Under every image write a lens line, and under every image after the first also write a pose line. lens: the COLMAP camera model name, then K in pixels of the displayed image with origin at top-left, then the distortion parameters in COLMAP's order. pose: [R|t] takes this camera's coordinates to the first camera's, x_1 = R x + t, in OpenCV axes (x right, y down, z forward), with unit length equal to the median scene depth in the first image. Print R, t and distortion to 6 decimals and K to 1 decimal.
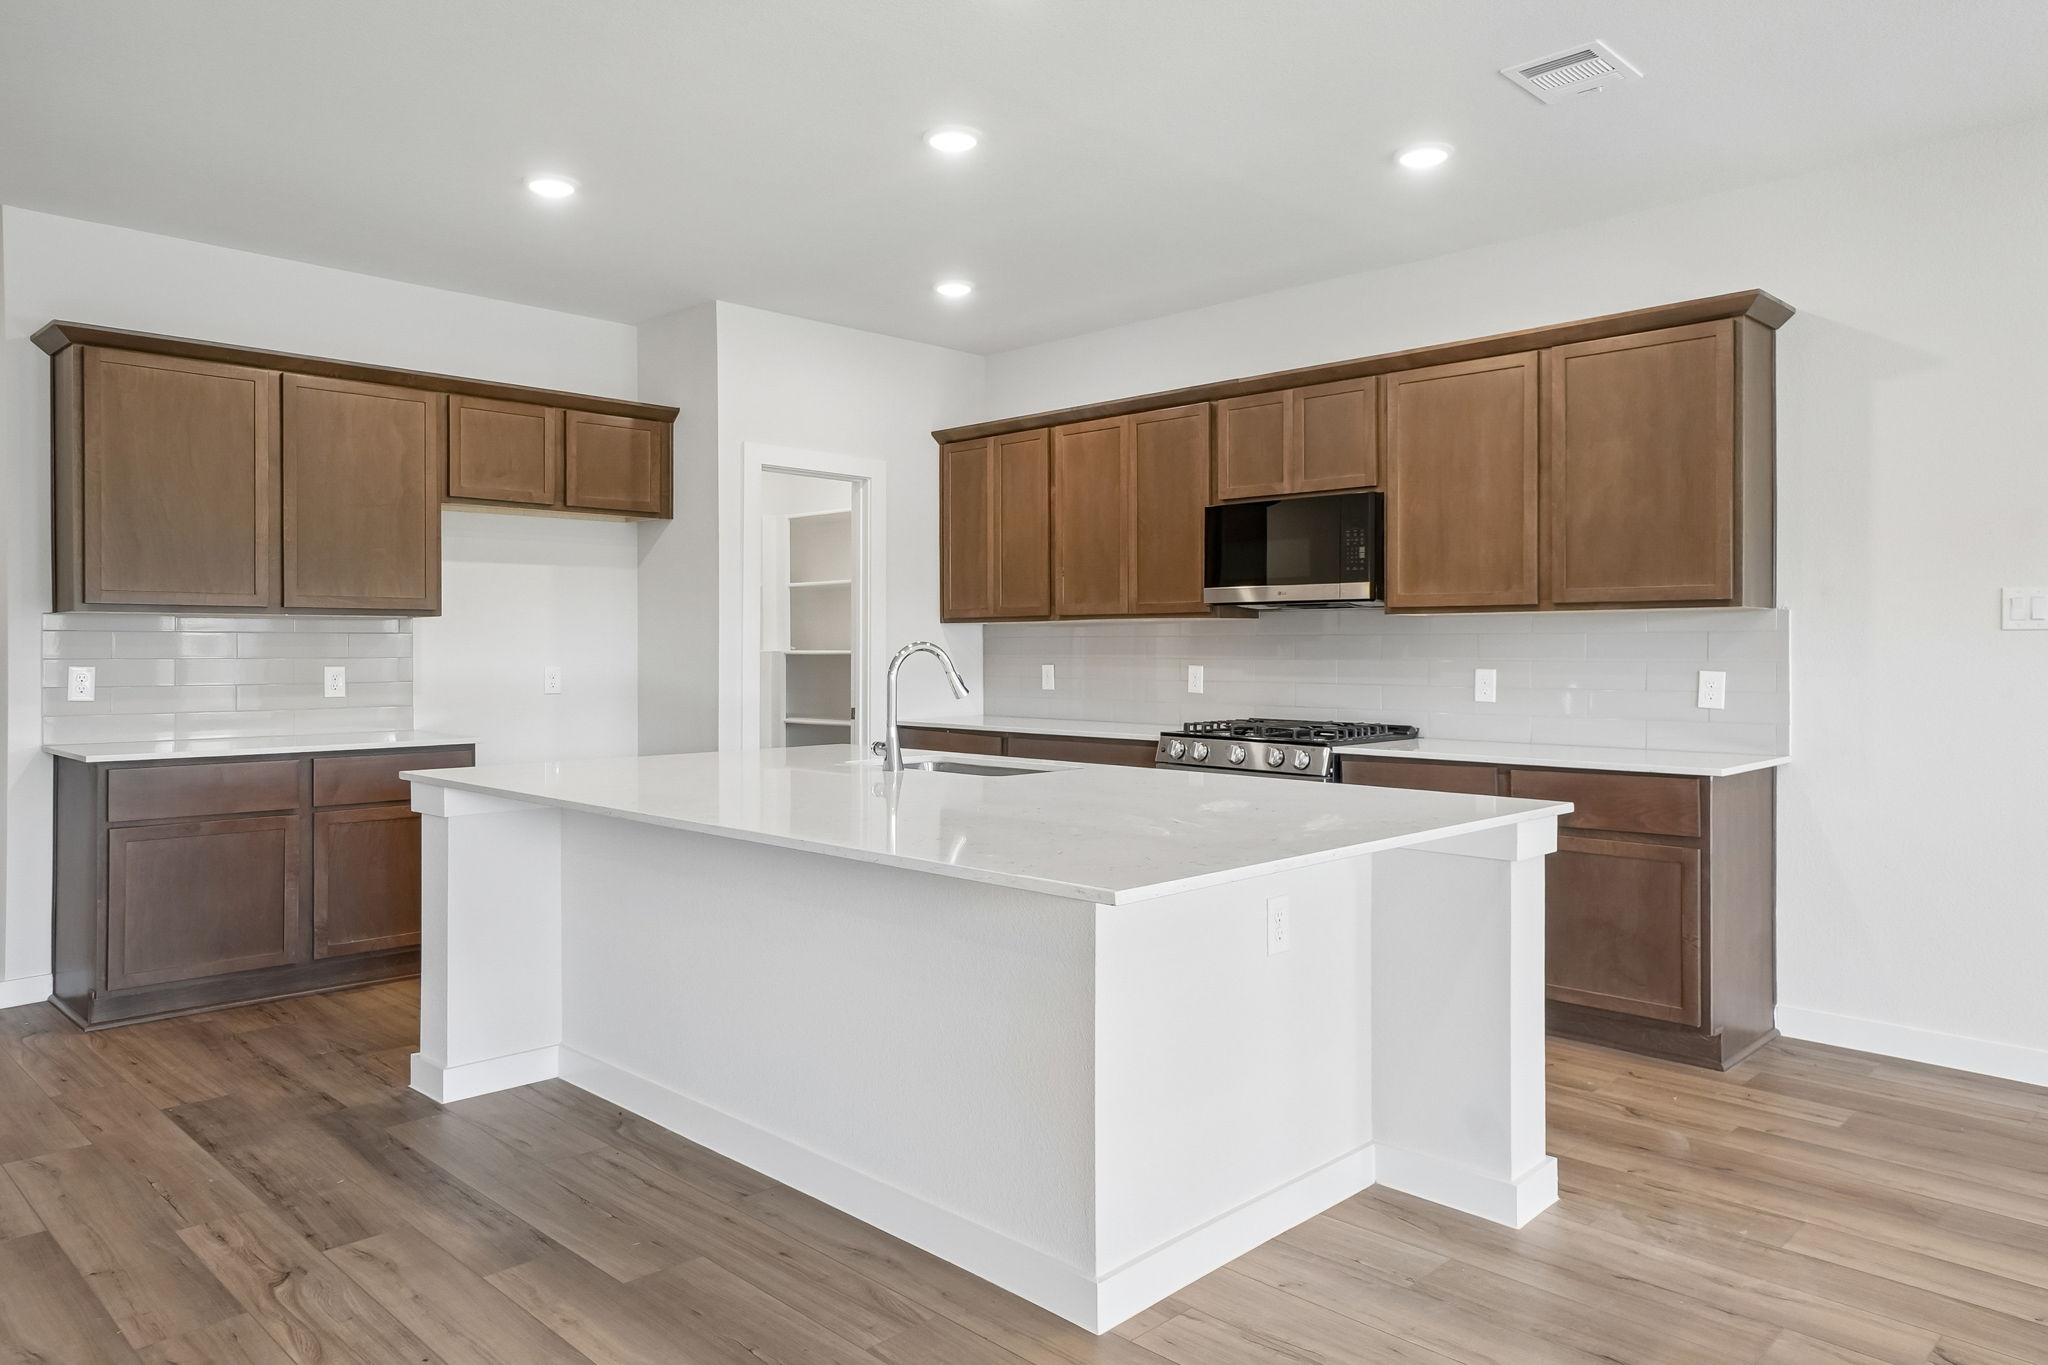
lens RADIAL K [[1331.1, 0, 1027.9], [0, 1331.1, 666.8], [0, 0, 1]] dist [0.038428, 0.000206]
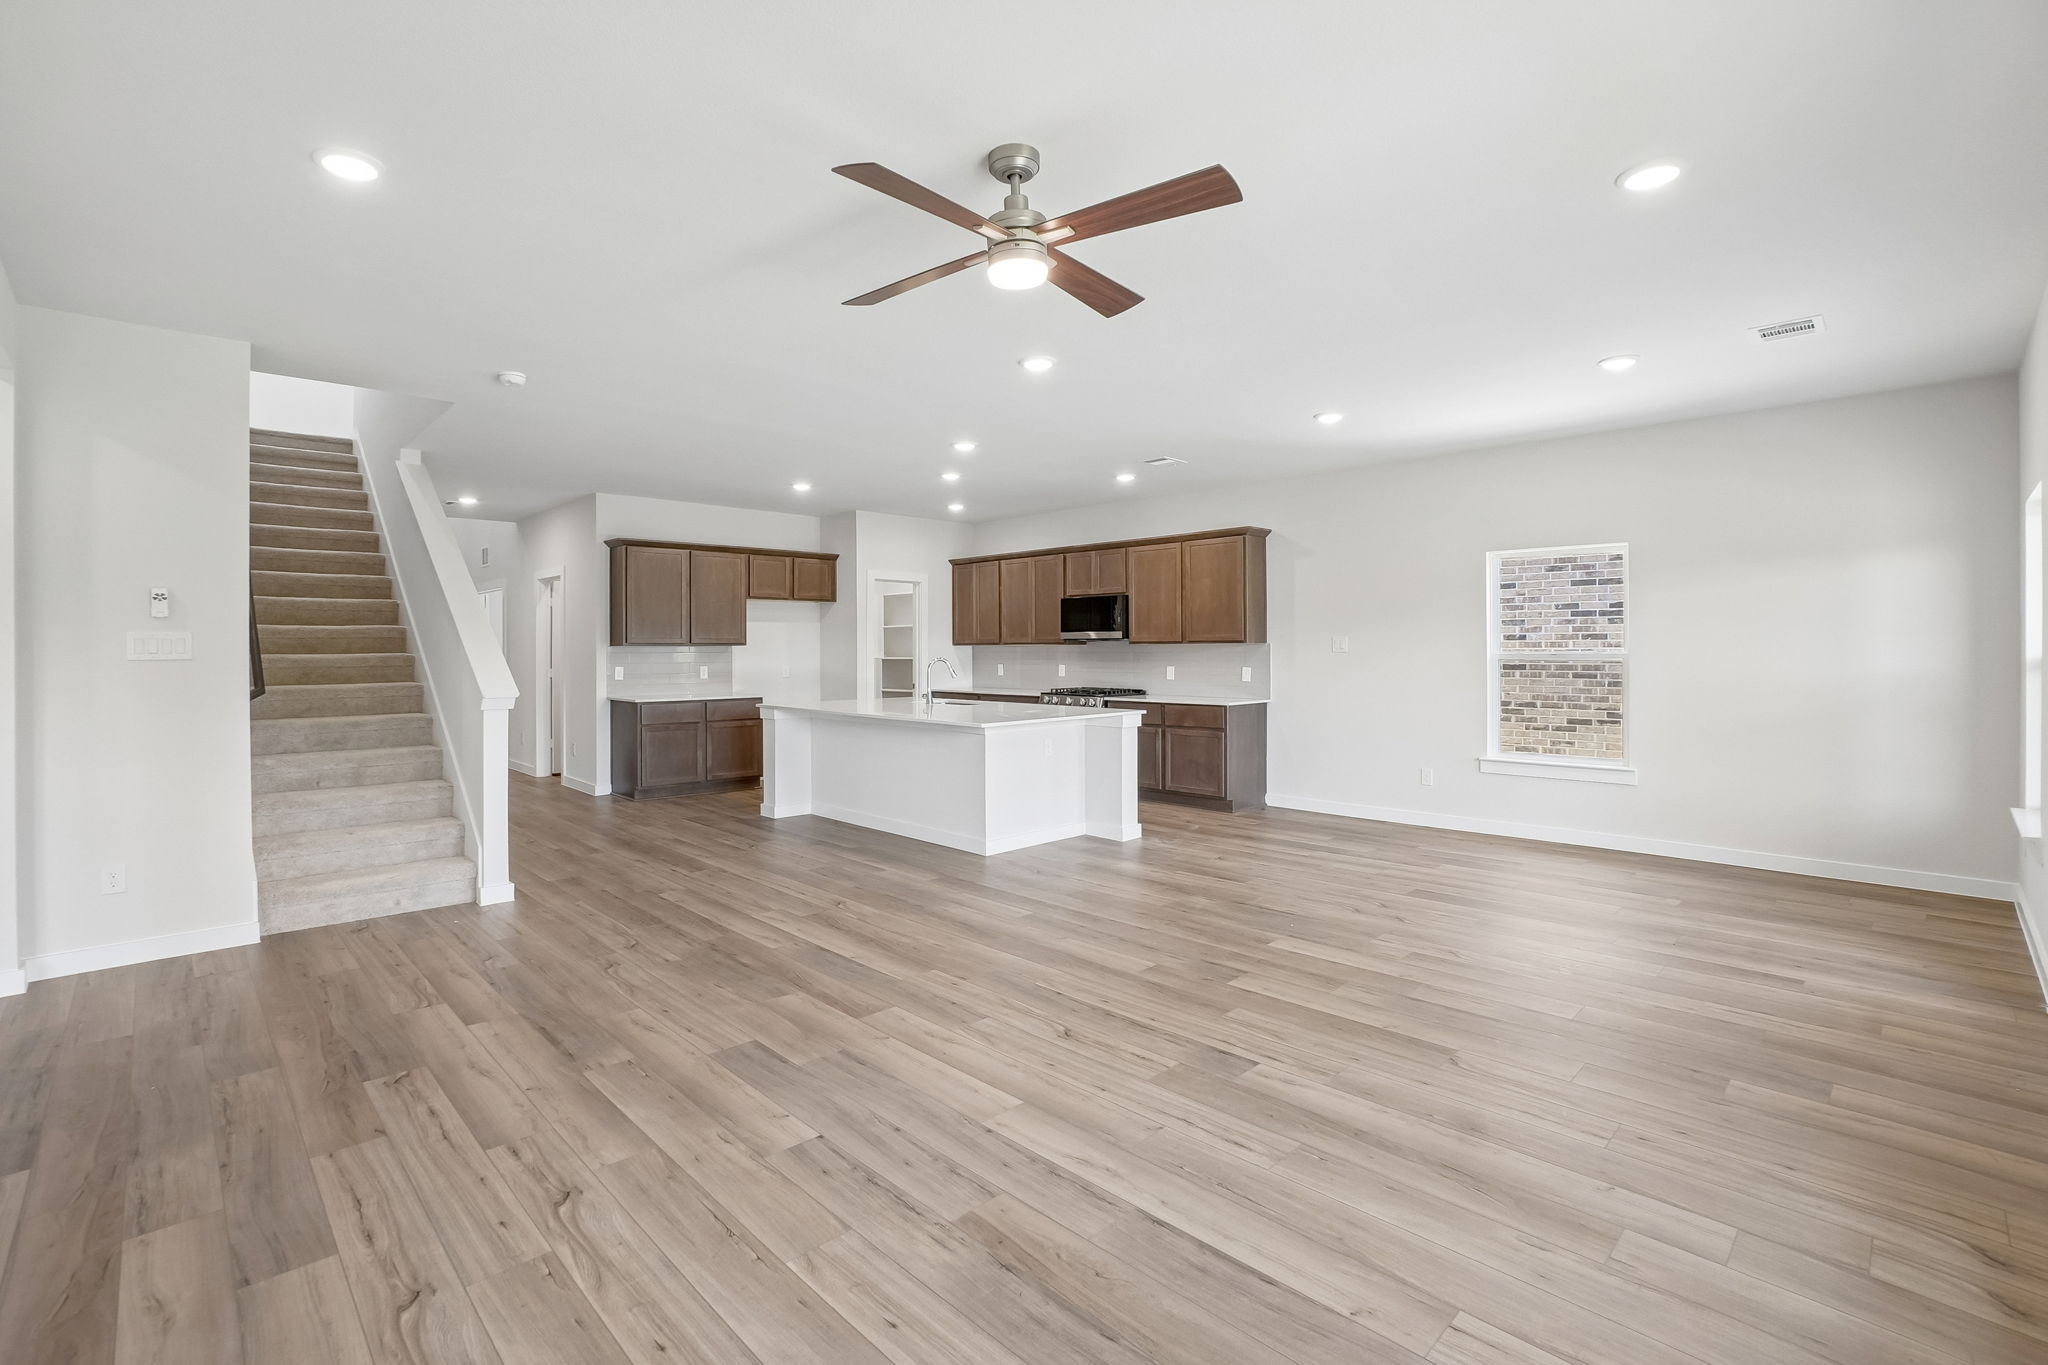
lens RADIAL K [[938.6, 0, 1017.9], [0, 938.6, 671.5], [0, 0, 1]] dist [0.003764, 0.000076]
pose [[0.999873, -0.001898, -0.015818, 0.088627], [0.002087, 0.999927, 0.011925, -0.009960], [0.015795, -0.011956, 0.999804, -0.738900]]
